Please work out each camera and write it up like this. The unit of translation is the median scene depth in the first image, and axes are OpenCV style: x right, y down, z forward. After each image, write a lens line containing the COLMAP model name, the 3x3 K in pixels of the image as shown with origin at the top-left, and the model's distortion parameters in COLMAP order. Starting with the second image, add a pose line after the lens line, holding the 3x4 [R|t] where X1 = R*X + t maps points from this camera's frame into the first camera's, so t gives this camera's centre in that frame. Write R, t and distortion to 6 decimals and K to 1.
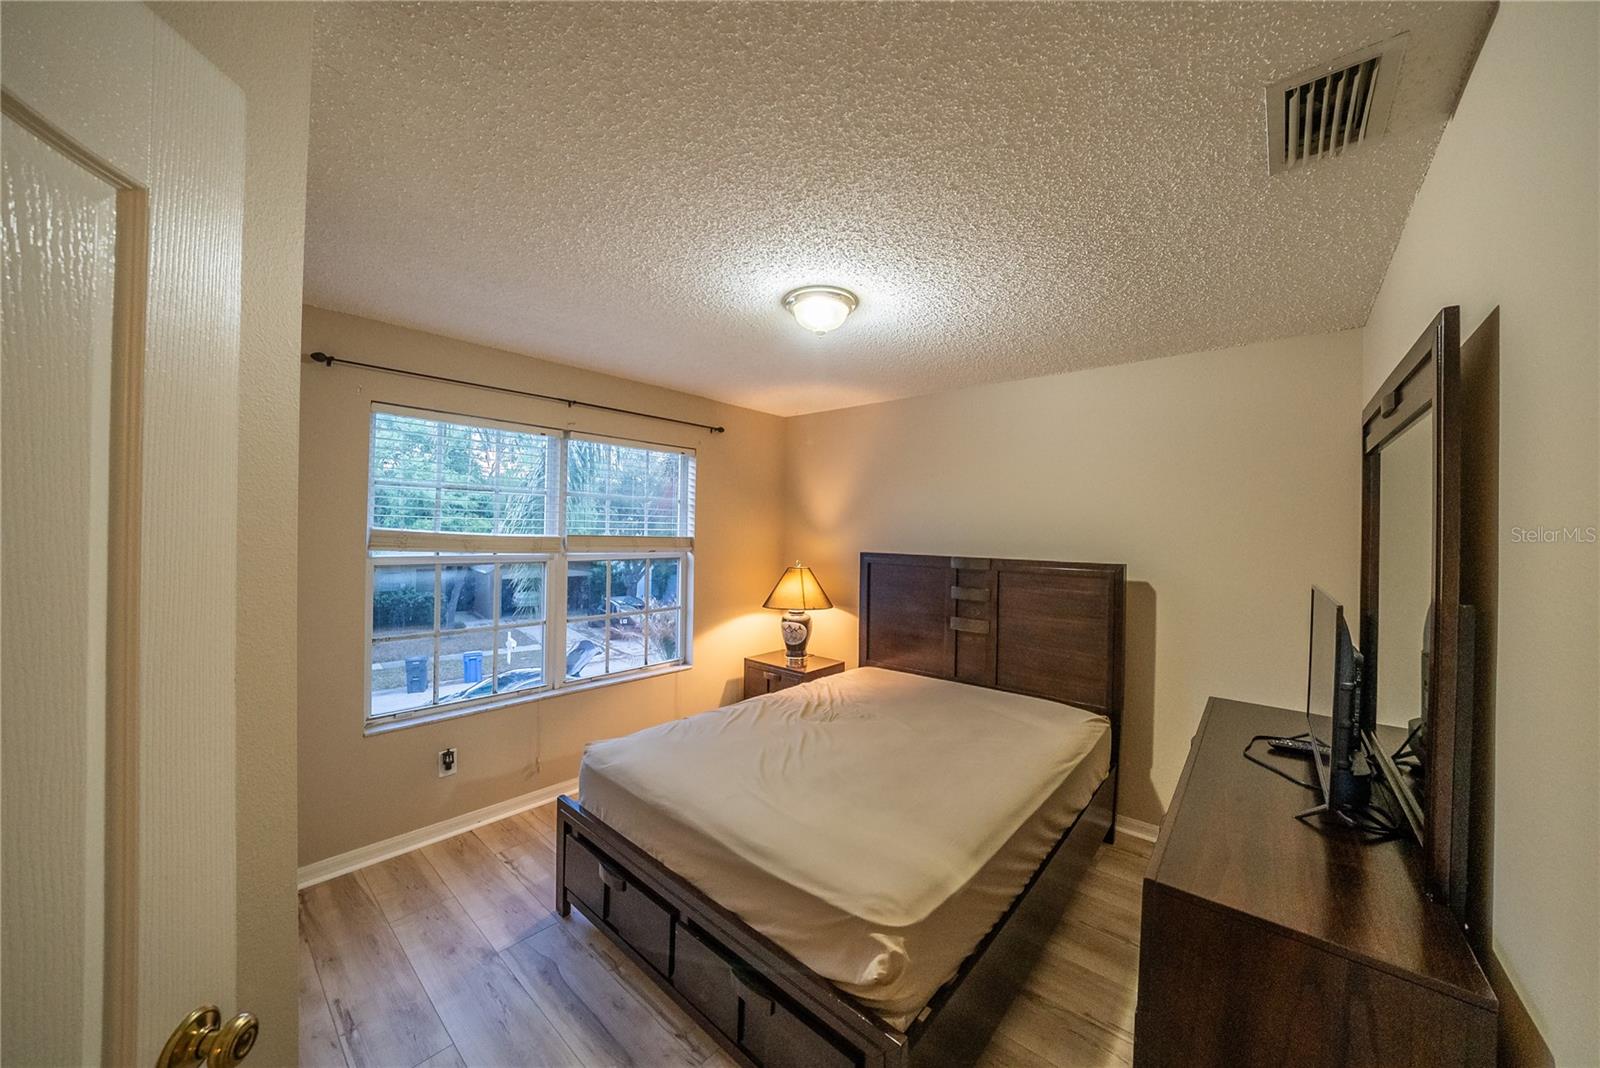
lens RADIAL K [[562.9, 0, 805.1], [0, 562.9, 527.3], [0, 0, 1]] dist [-0.028758, 0.004966]
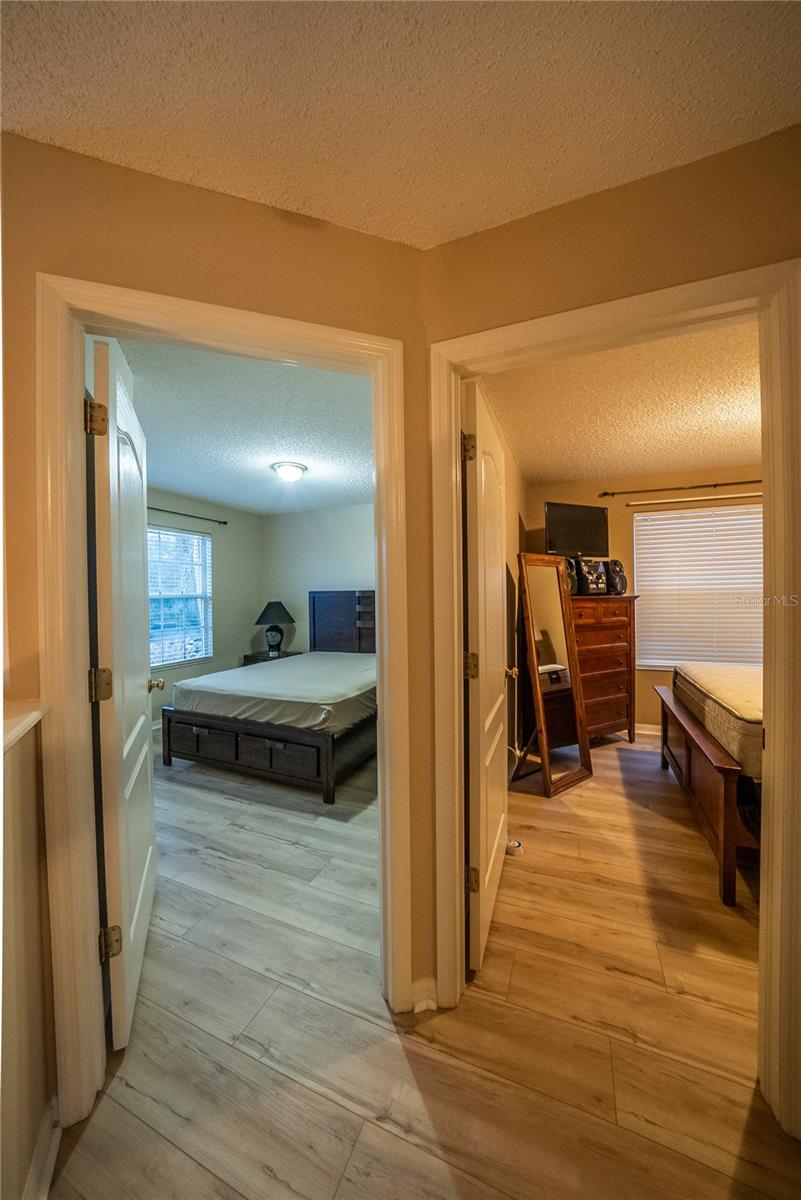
lens RADIAL K [[422.2, 0, 394.0], [0, 422.2, 595.2], [0, 0, 1]] dist [-0.028758, 0.004966]
pose [[0.952487, -0.027457, 0.303339, -0.066121], [0.024885, 0.999614, 0.012341, 0.056695], [-0.303561, -0.004206, 0.952803, -0.479327]]
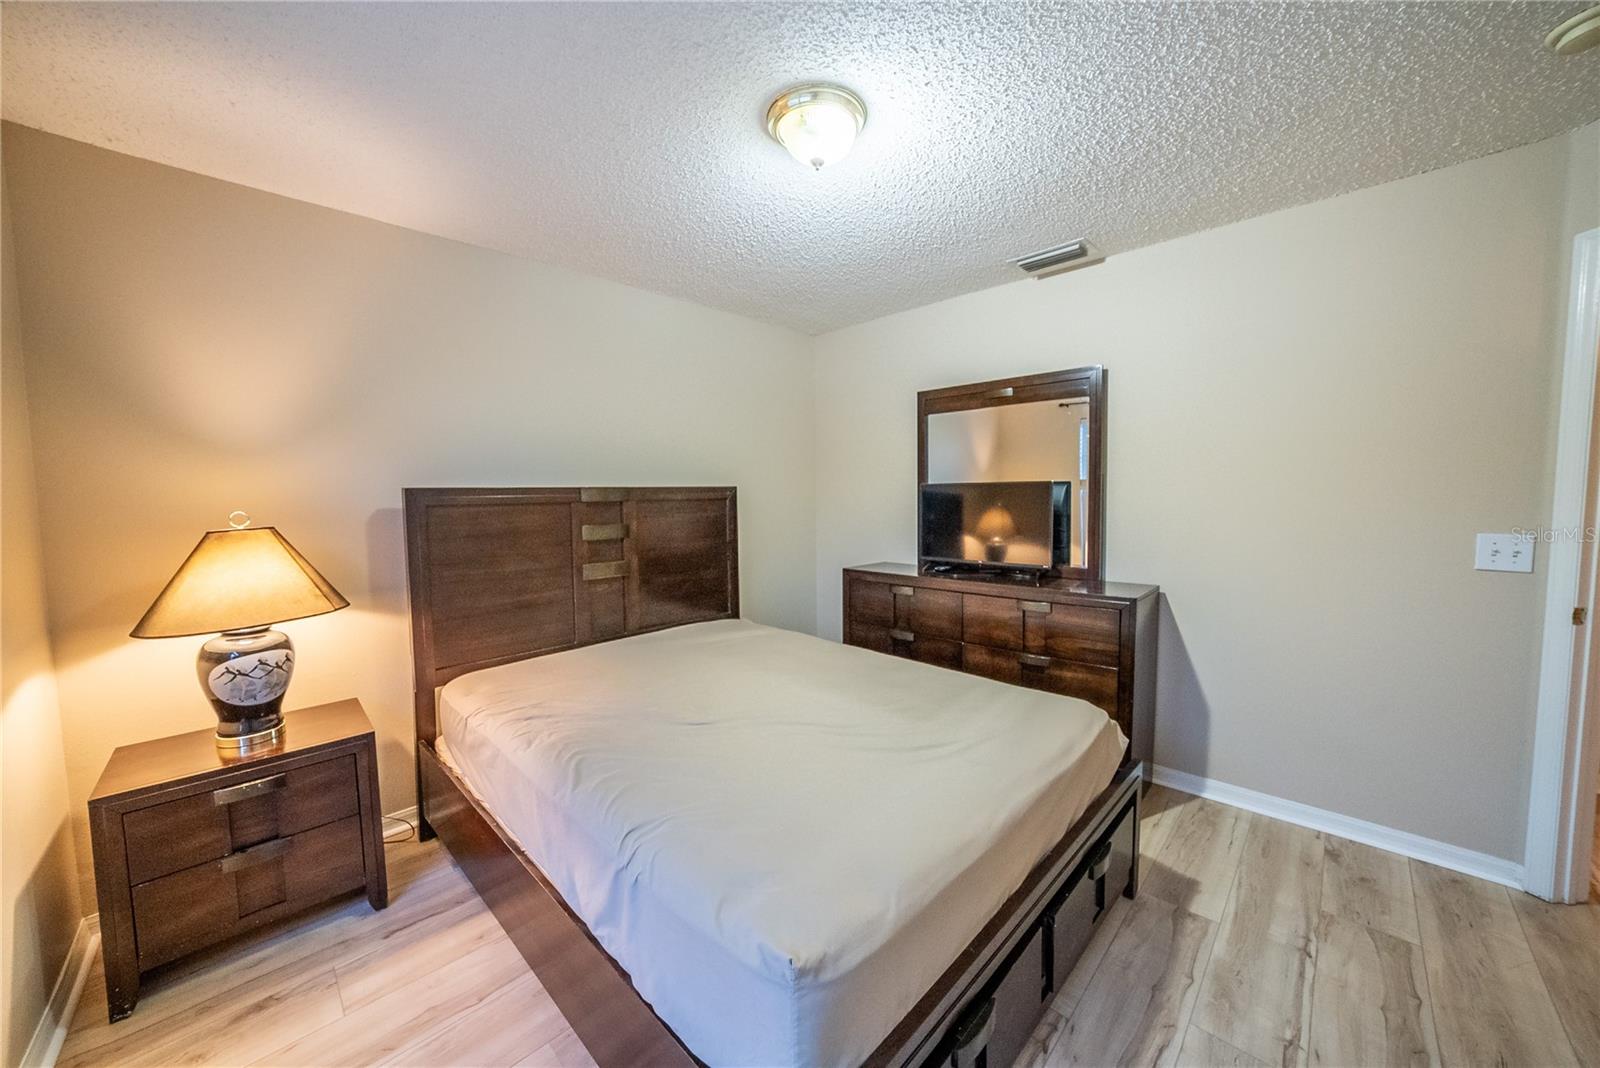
lens RADIAL K [[562.9, 0, 805.1], [0, 562.9, 527.3], [0, 0, 1]] dist [-0.028758, 0.004966]
pose [[0.045682, -0.077577, 0.995939, -0.517679], [-0.000235, 0.996979, 0.077669, 0.049442], [-0.998956, -0.003782, 0.045526, 0.689592]]
